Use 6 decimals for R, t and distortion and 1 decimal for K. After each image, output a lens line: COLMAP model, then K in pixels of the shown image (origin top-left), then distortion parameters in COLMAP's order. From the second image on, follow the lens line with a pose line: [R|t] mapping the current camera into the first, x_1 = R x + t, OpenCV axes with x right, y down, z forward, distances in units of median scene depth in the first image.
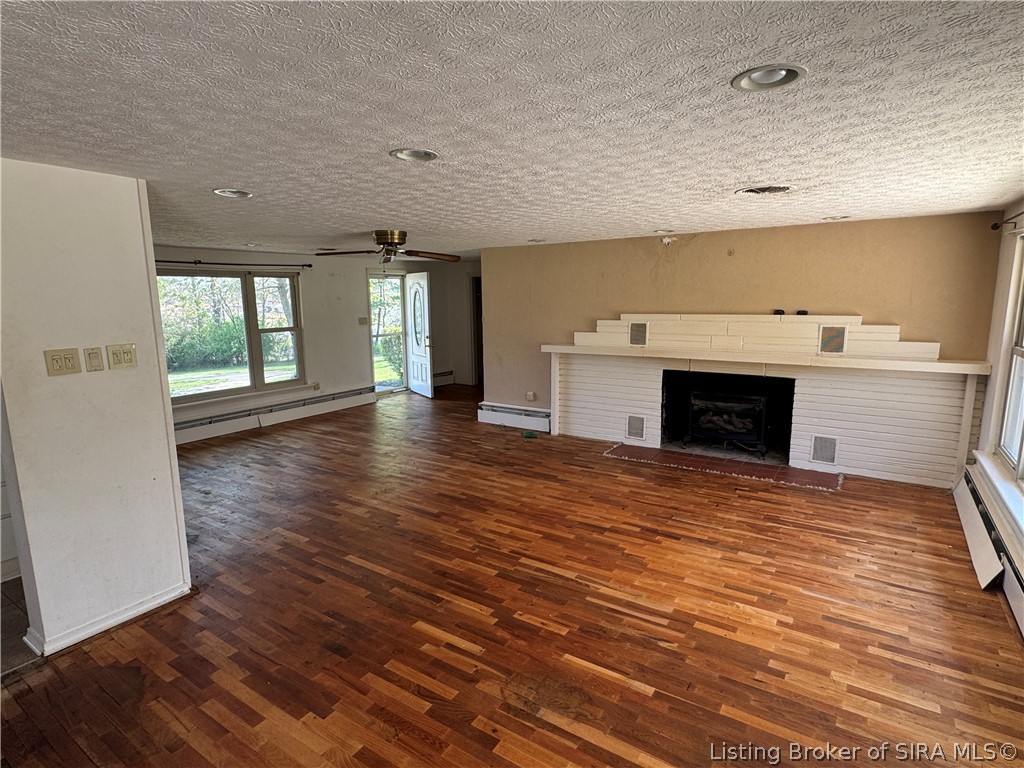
lens RADIAL K [[543.7, 0, 511.2], [0, 543.7, 383.5], [0, 0, 1]] dist [-0.001192, 0.000539]
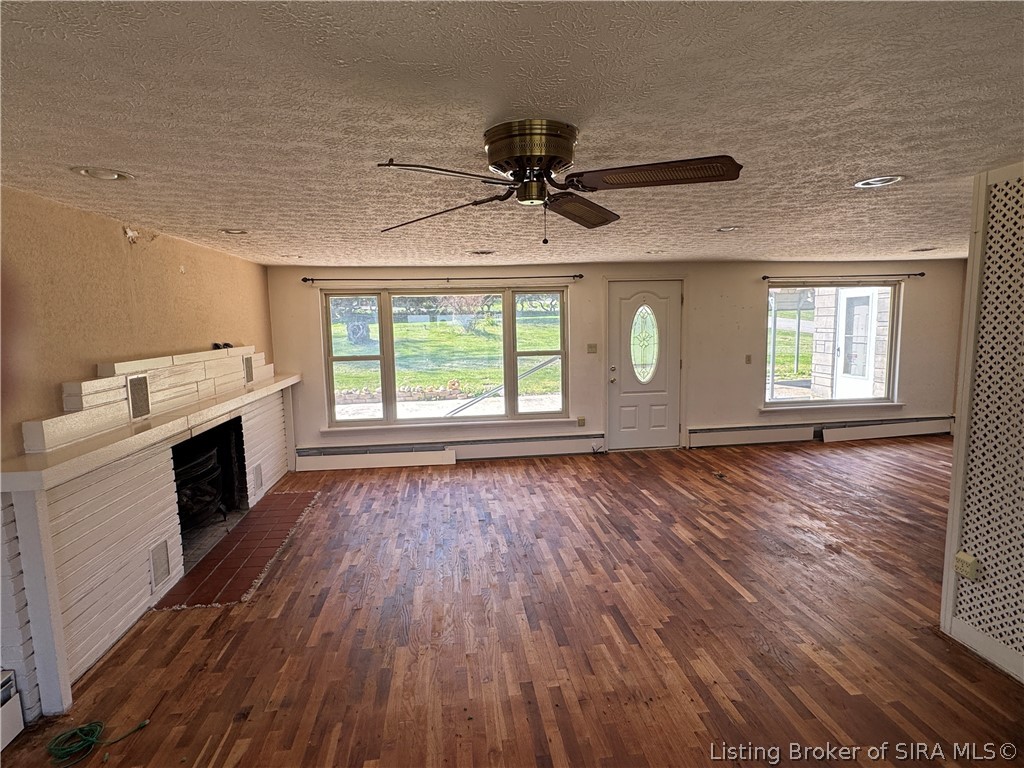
lens RADIAL K [[543.7, 0, 512.9], [0, 543.7, 381.8], [0, 0, 1]] dist [-0.001192, 0.000539]
pose [[-0.654053, -0.061458, 0.753948, -0.713872], [0.147906, 0.967066, 0.207139, -0.279288], [-0.741848, 0.246993, -0.623423, 1.813676]]
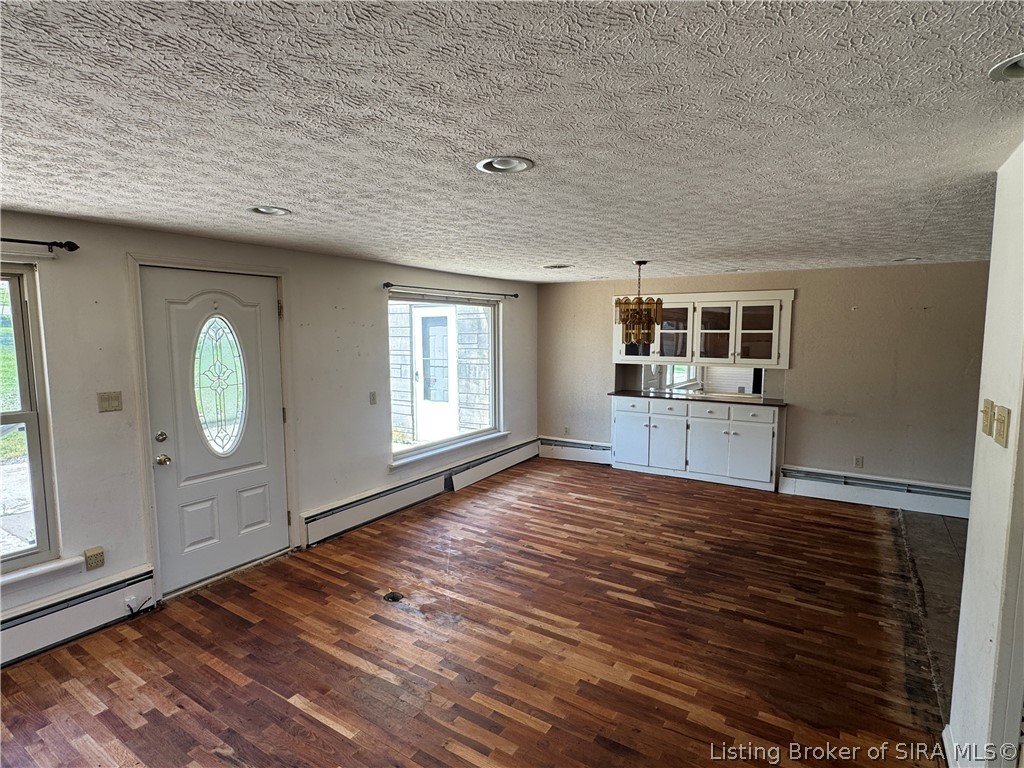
lens RADIAL K [[543.7, 0, 508.7], [0, 543.7, 386.0], [0, 0, 1]] dist [-0.001192, 0.000539]
pose [[-0.999890, 0.012318, -0.008220, -0.115830], [0.009780, 0.966092, 0.258012, -0.210845], [0.011119, 0.257904, -0.966107, 1.274564]]
